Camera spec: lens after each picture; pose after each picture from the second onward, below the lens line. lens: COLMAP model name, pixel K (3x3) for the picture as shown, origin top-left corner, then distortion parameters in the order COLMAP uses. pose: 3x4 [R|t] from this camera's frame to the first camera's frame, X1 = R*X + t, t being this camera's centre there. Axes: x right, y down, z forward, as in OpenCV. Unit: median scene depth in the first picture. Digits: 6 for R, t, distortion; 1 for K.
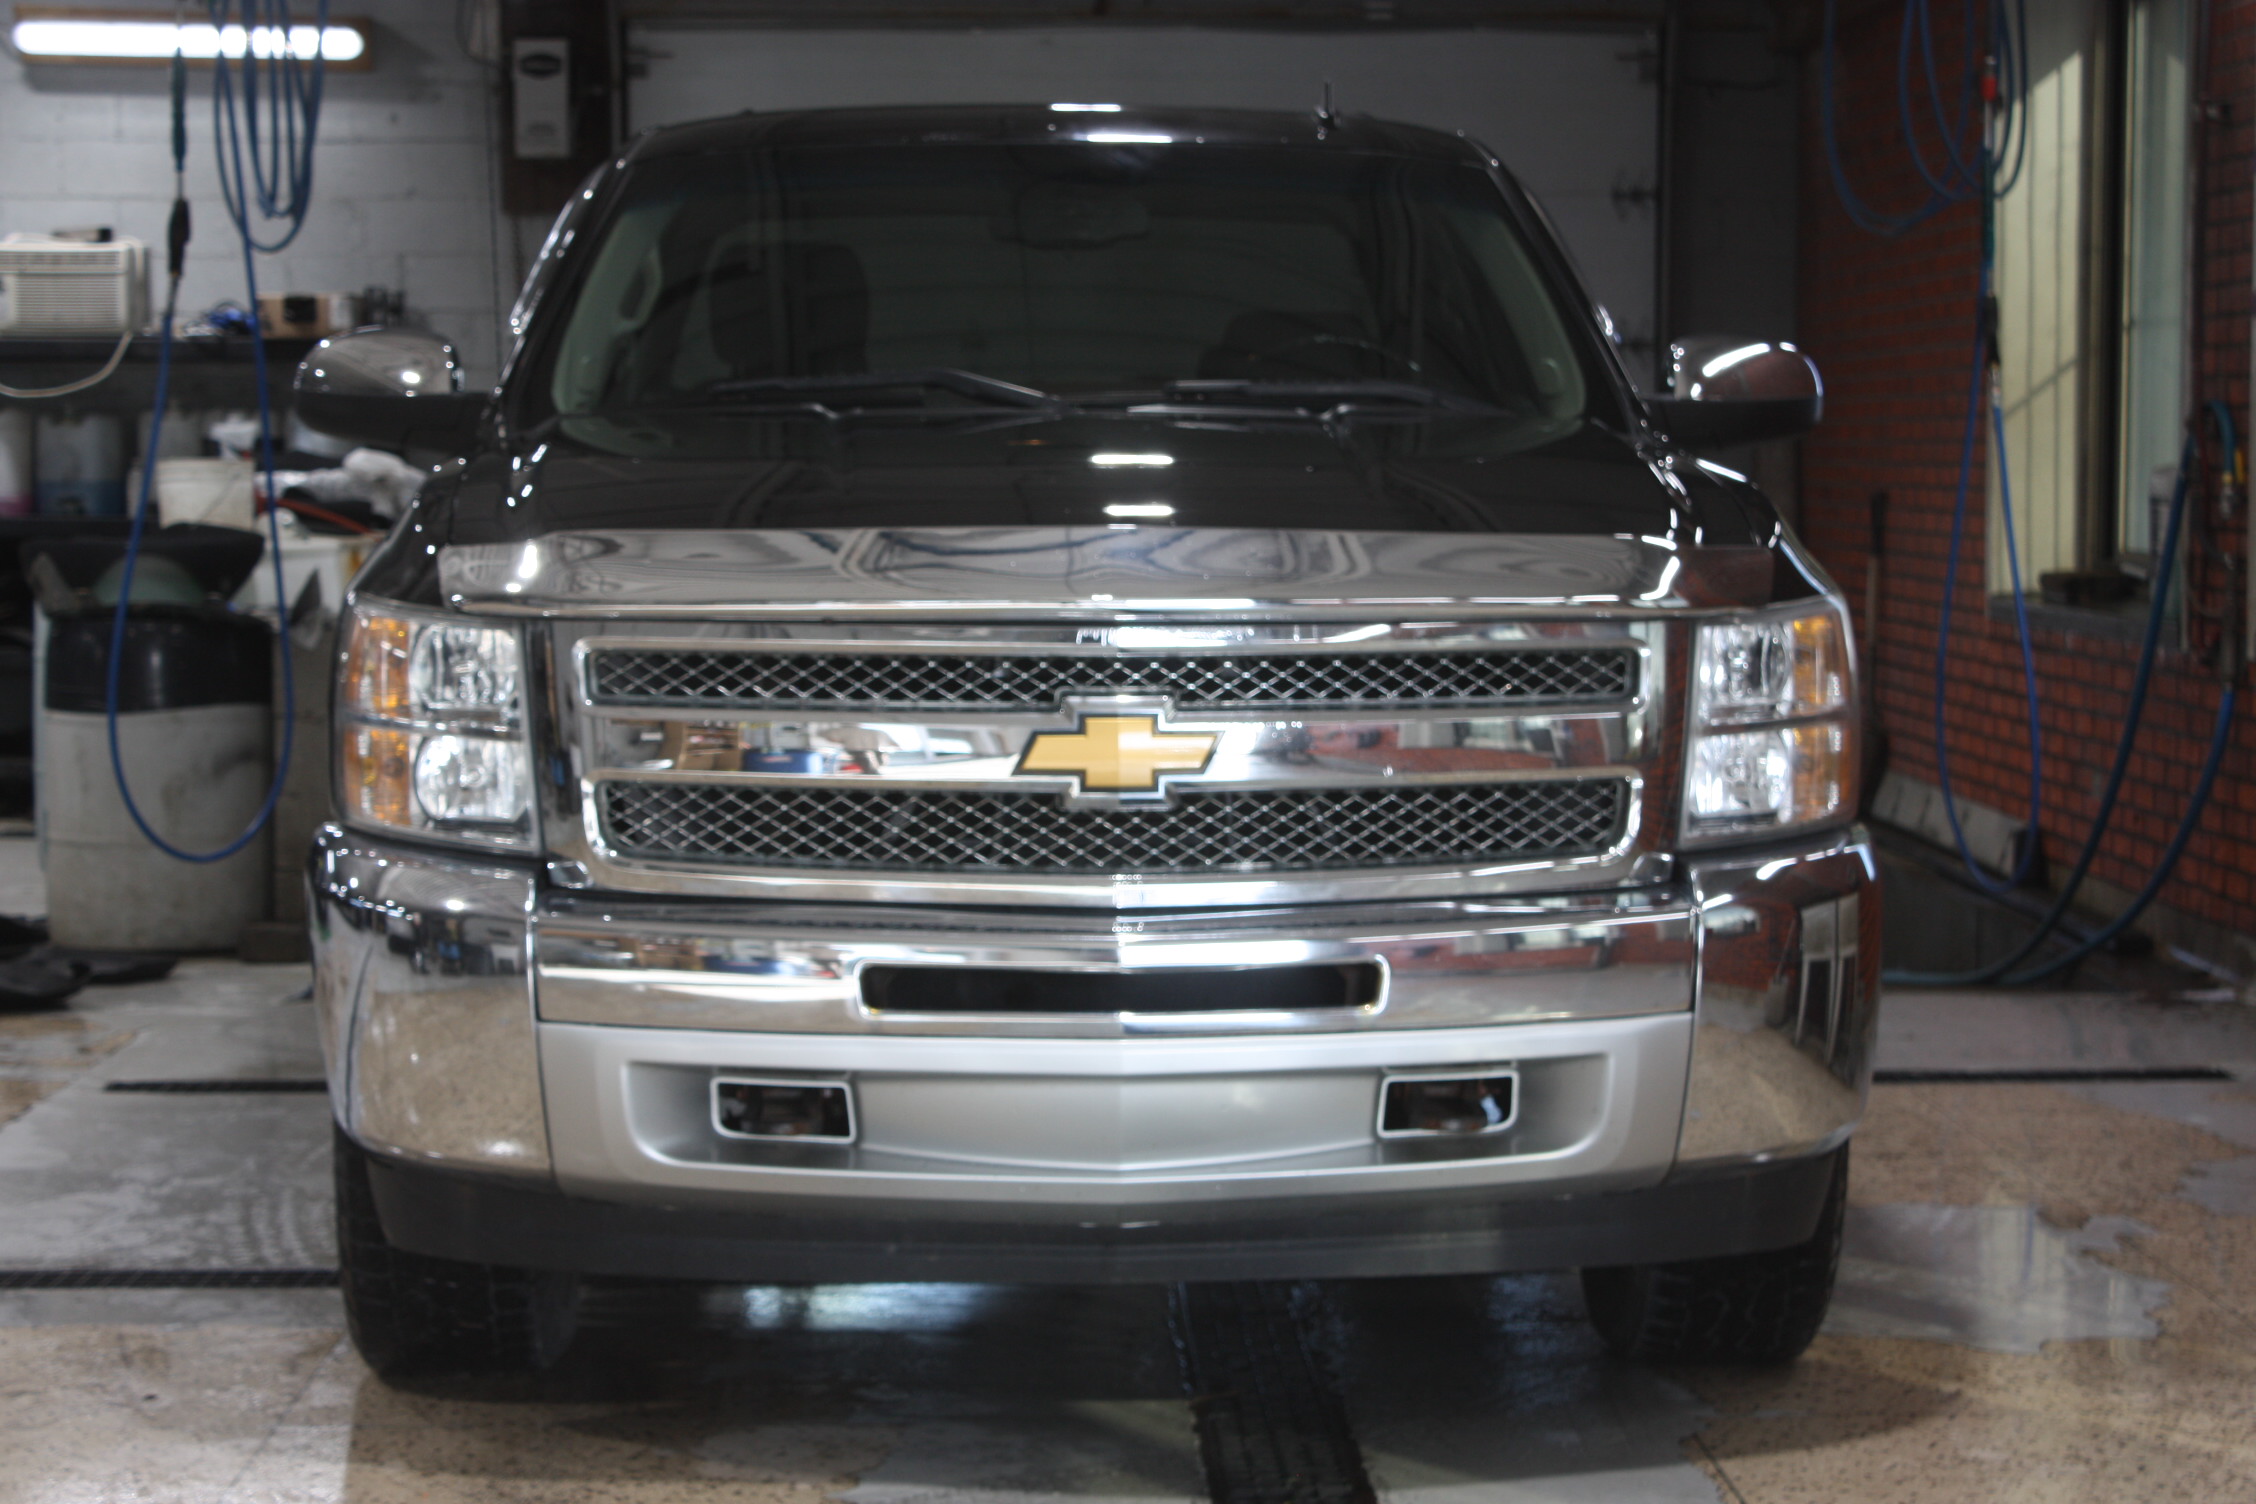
lens RADIAL K [[4870.4, 0, 1128.0], [0, 4870.4, 752.0], [0, 0, 1]] dist [0.000297, -0.032599]
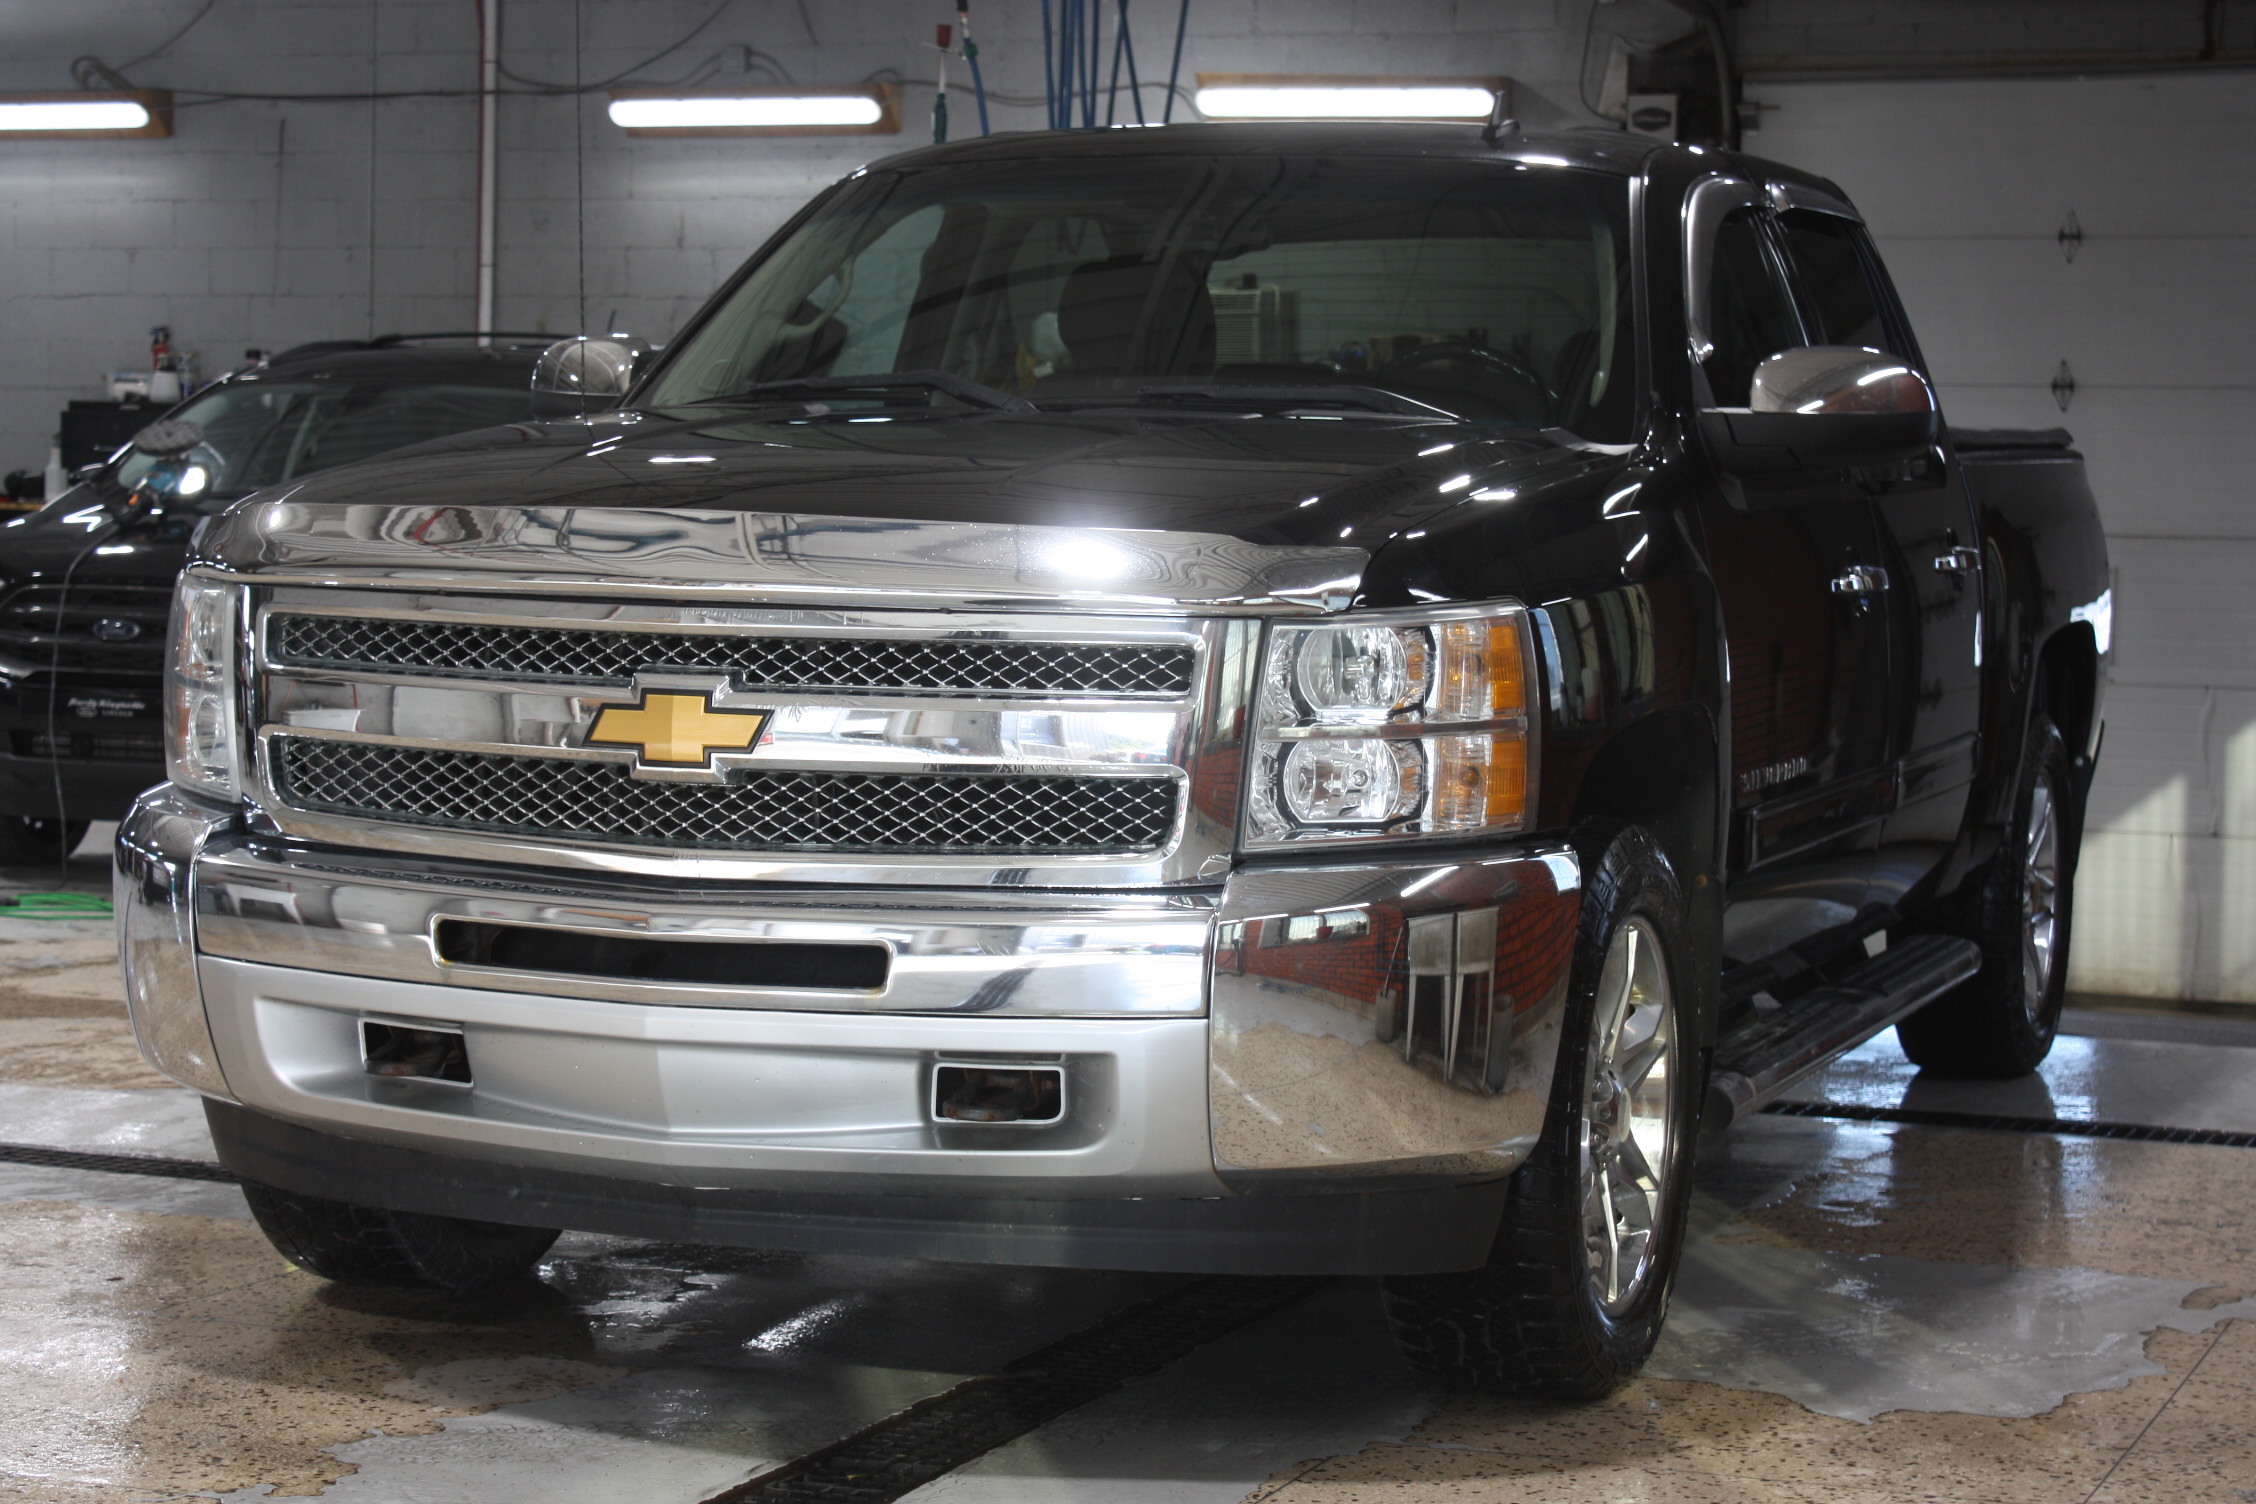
lens RADIAL K [[4357.6, 0, 1128.0], [0, 4357.6, 752.0], [0, 0, 1]] dist [0.010280, 0.409481]
pose [[0.904690, 0.039321, -0.424252, 0.465302], [-0.041319, 0.999136, 0.004493, -0.002841], [0.424062, 0.013464, 0.905533, 0.201694]]
